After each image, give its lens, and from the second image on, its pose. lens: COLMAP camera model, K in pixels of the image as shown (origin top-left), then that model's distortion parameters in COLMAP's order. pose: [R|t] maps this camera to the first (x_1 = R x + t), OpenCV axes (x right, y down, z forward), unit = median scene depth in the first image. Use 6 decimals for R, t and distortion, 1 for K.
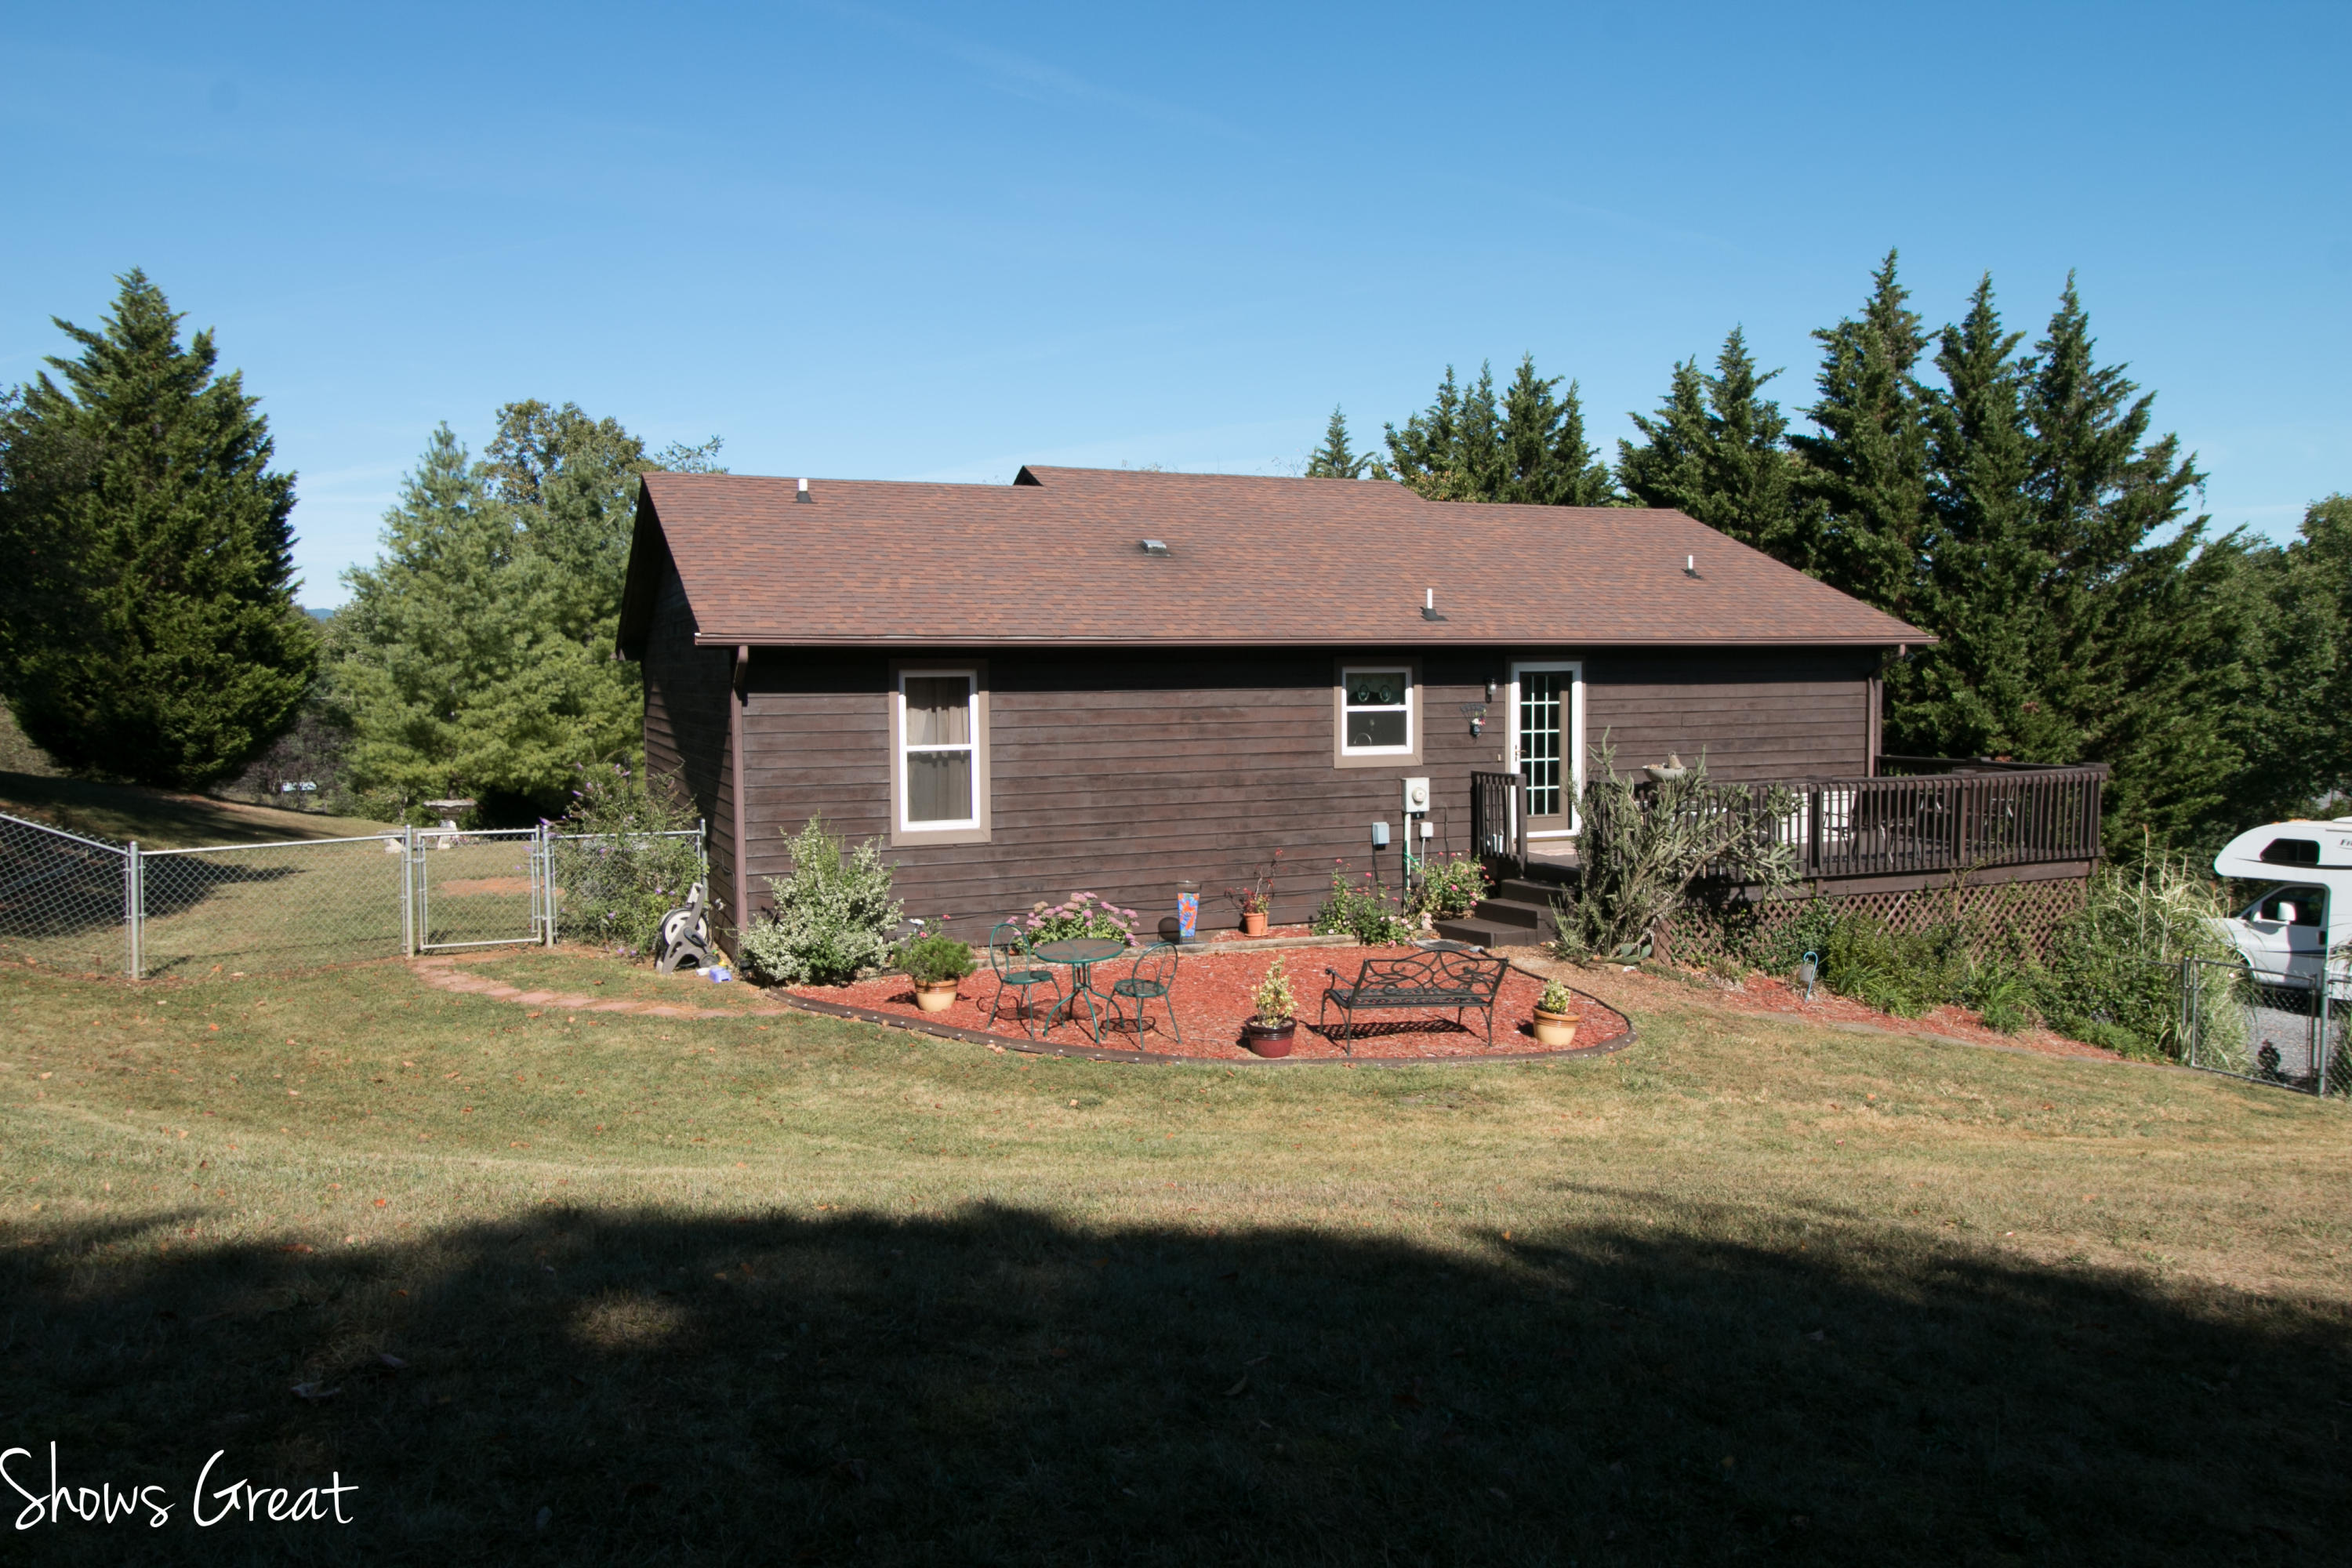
lens RADIAL K [[1655.0, 0, 1183.8], [0, 1655.0, 774.5], [0, 0, 1]] dist [0.008190, -0.006531]
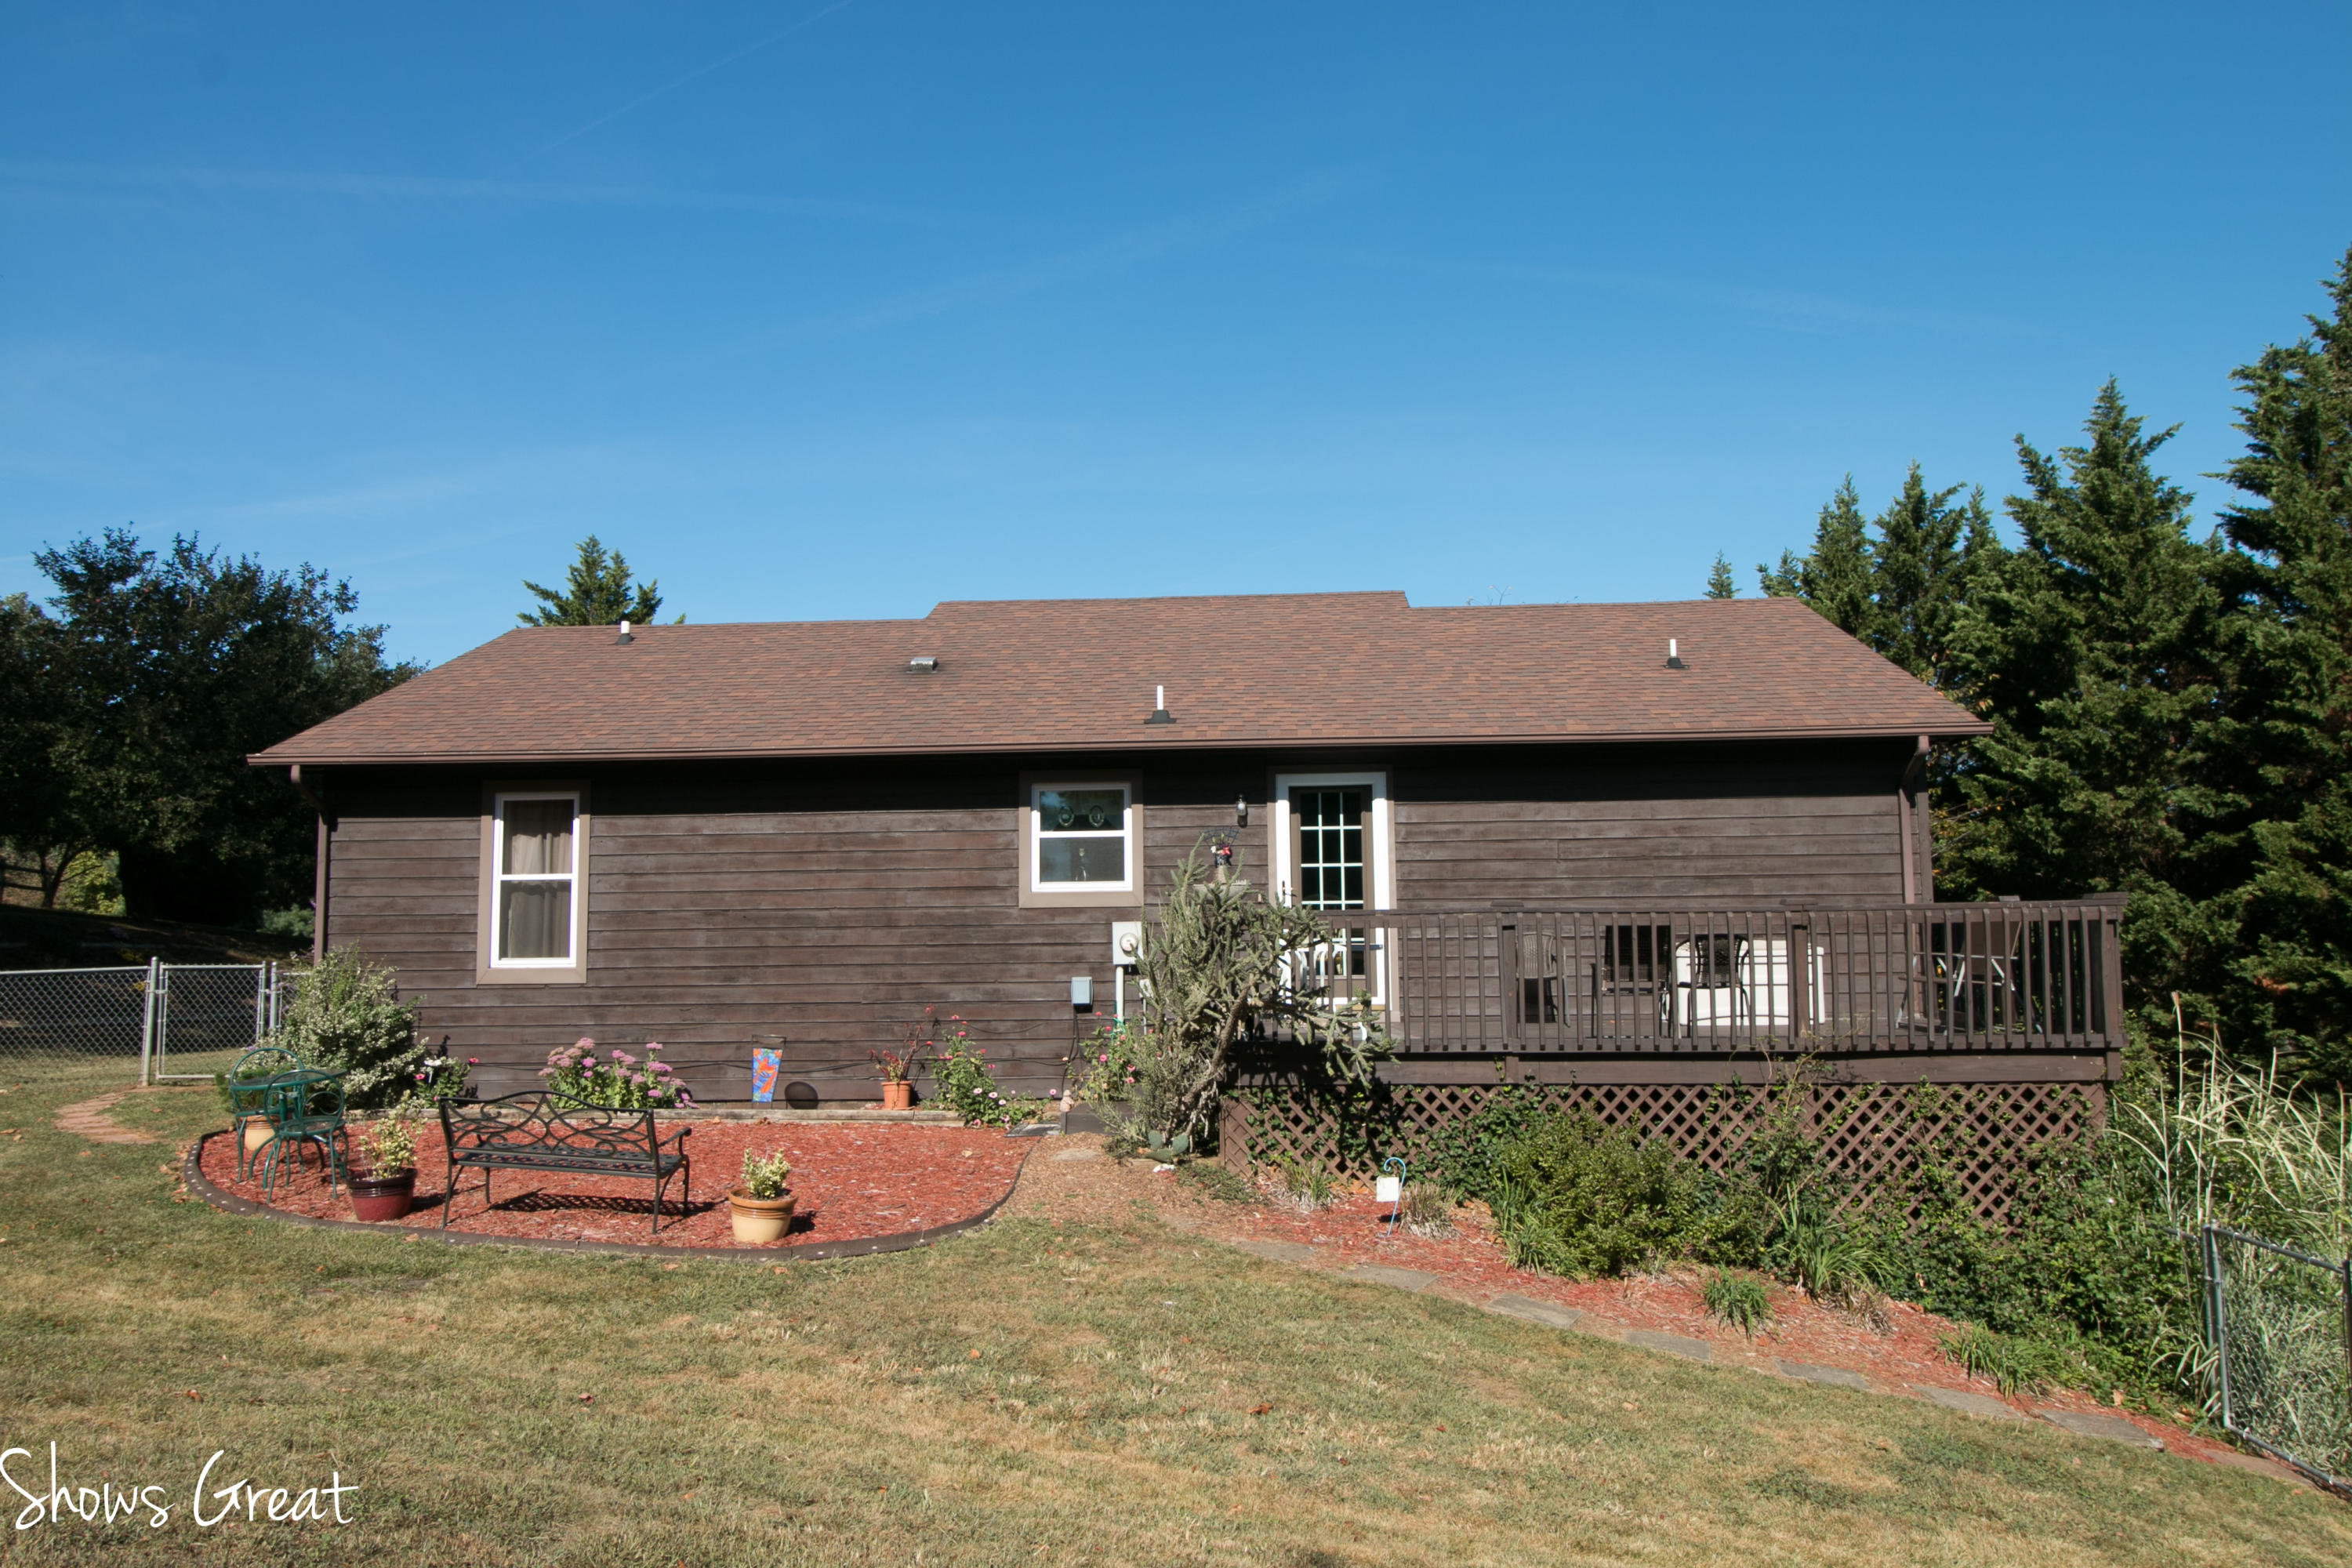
lens RADIAL K [[1661.0, 0, 1181.0], [0, 1661.0, 767.1], [0, 0, 1]] dist [0.009372, -0.008001]
pose [[0.895216, -0.044766, -0.443378, 0.395481], [-0.022661, 0.989081, -0.145617, 0.033704], [0.445056, 0.140406, 0.884427, 0.230525]]
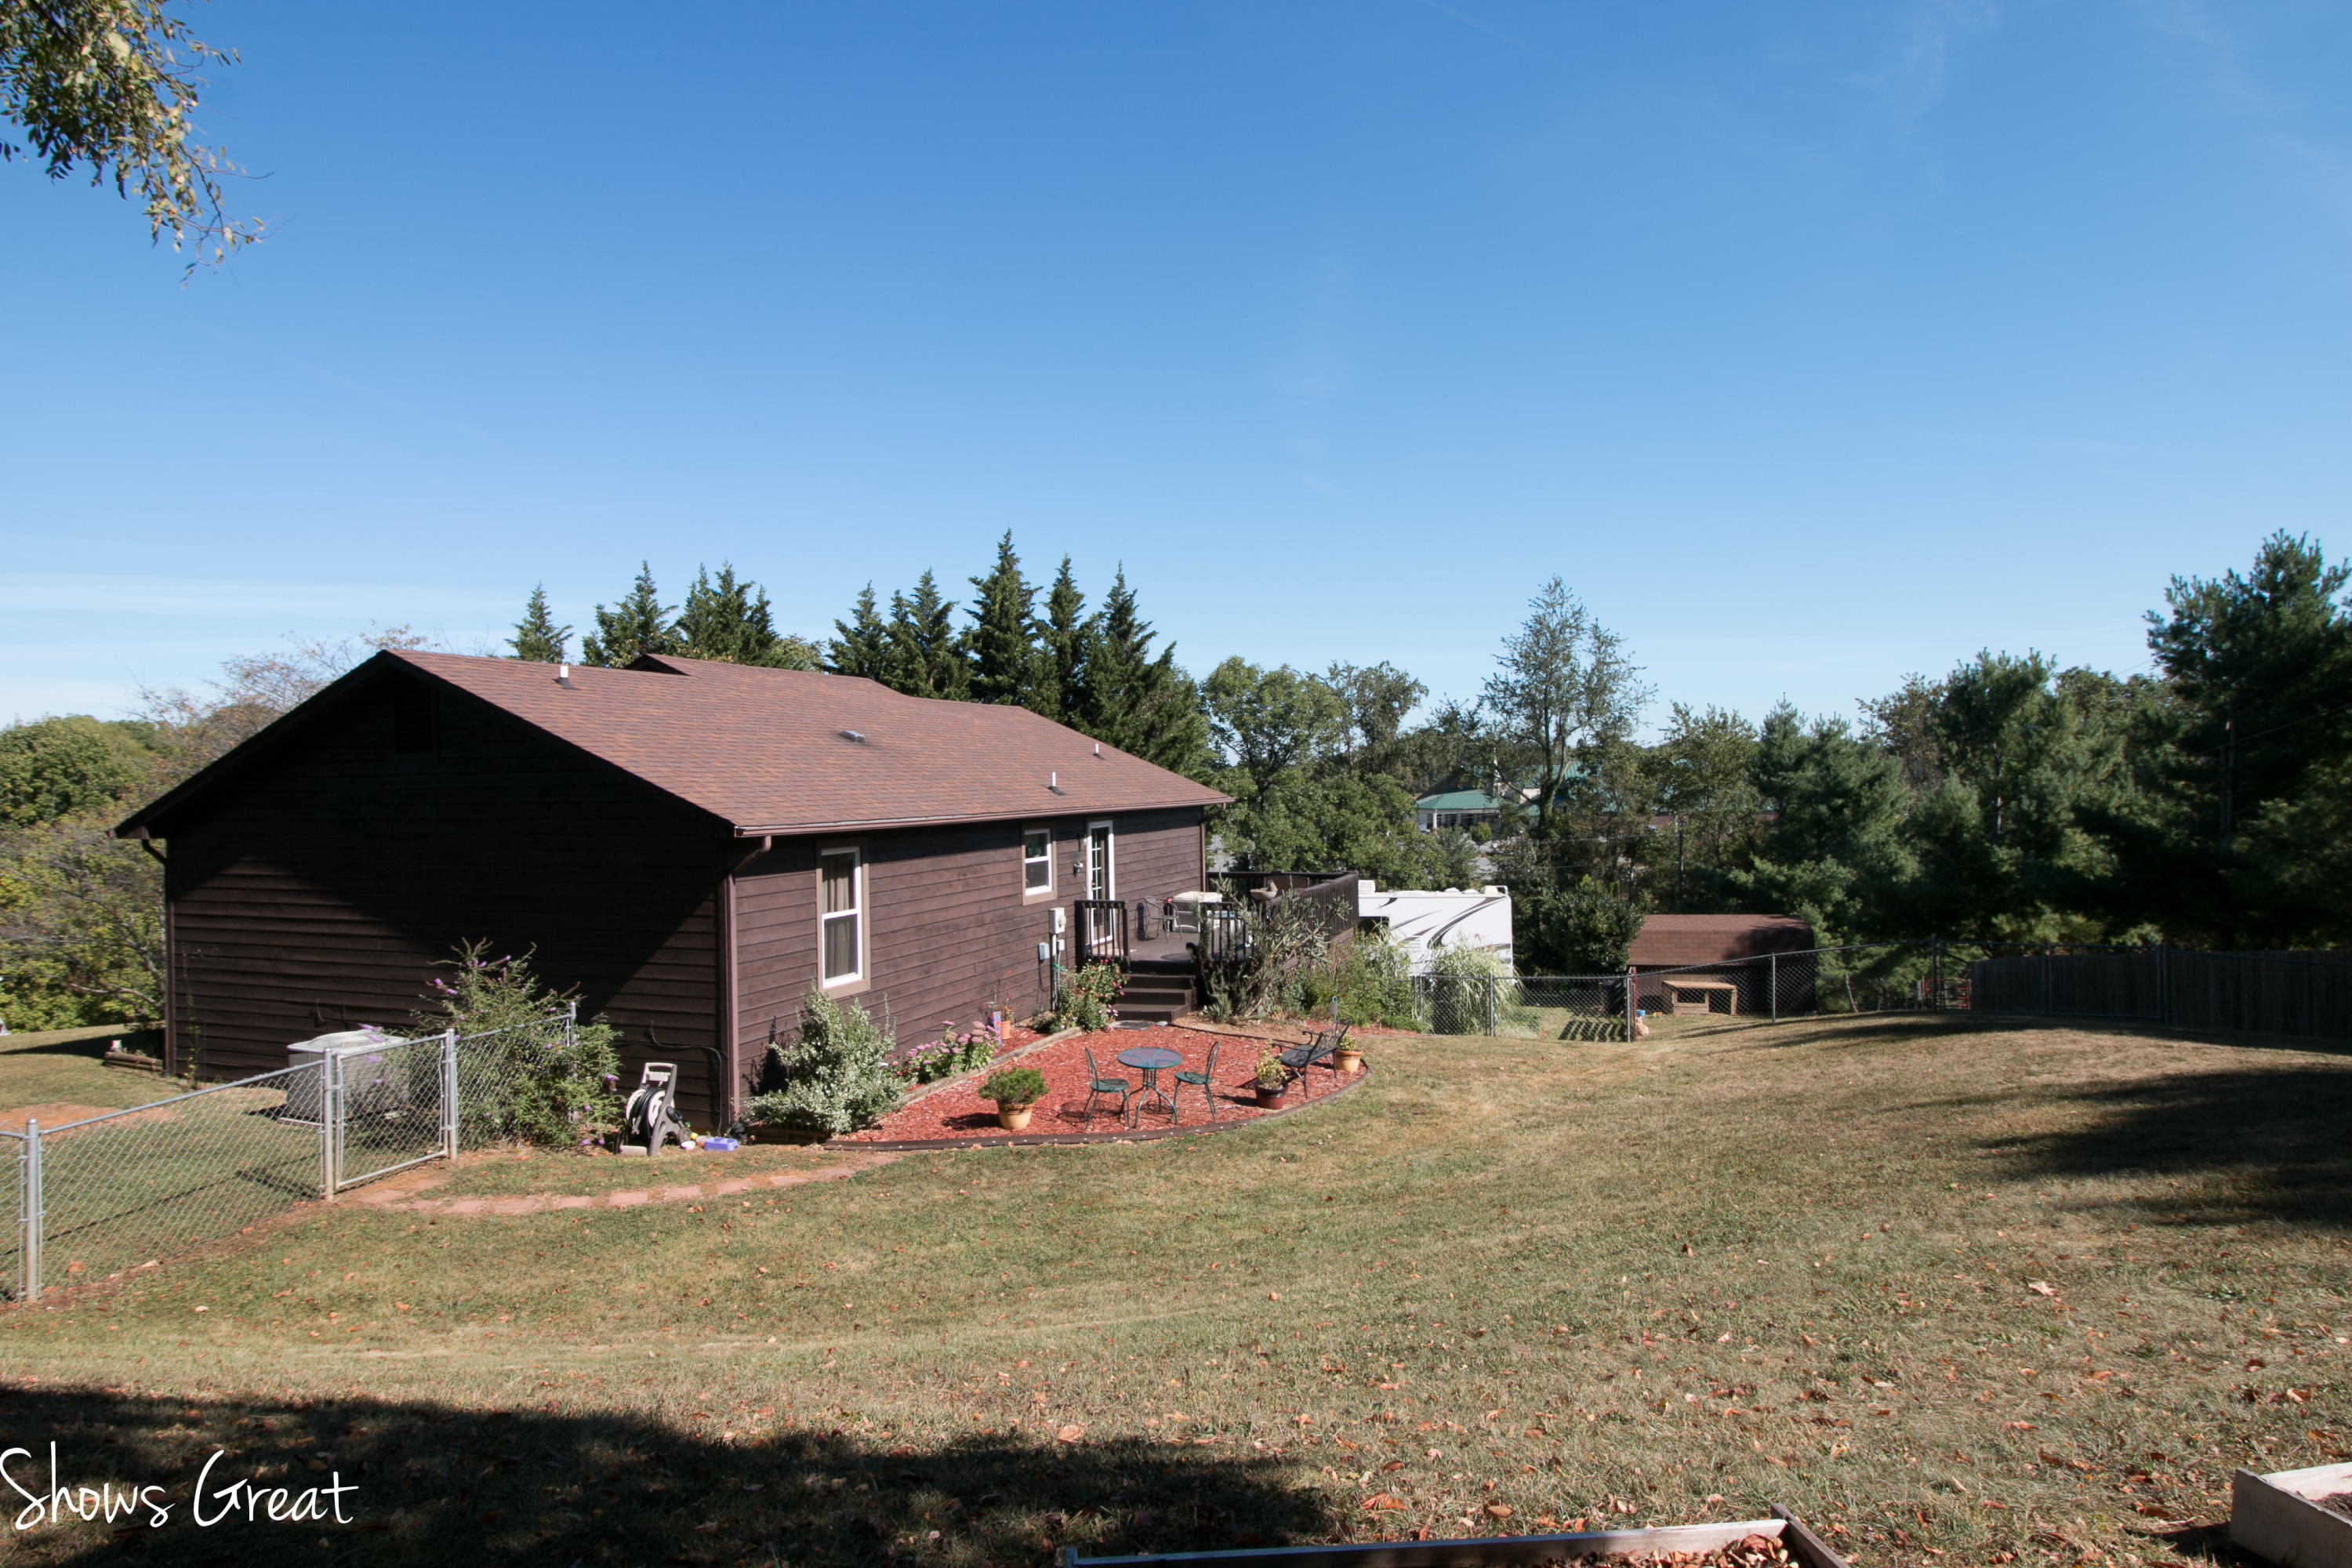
lens RADIAL K [[1304.9, 0, 1179.5], [0, 1304.9, 786.4], [0, 0, 1]] dist [-0.006471, -0.001975]
pose [[0.697080, -0.008175, 0.716947, -0.438098], [0.055000, 0.997598, -0.042101, -0.037020], [-0.714881, 0.068779, 0.695855, 0.121032]]
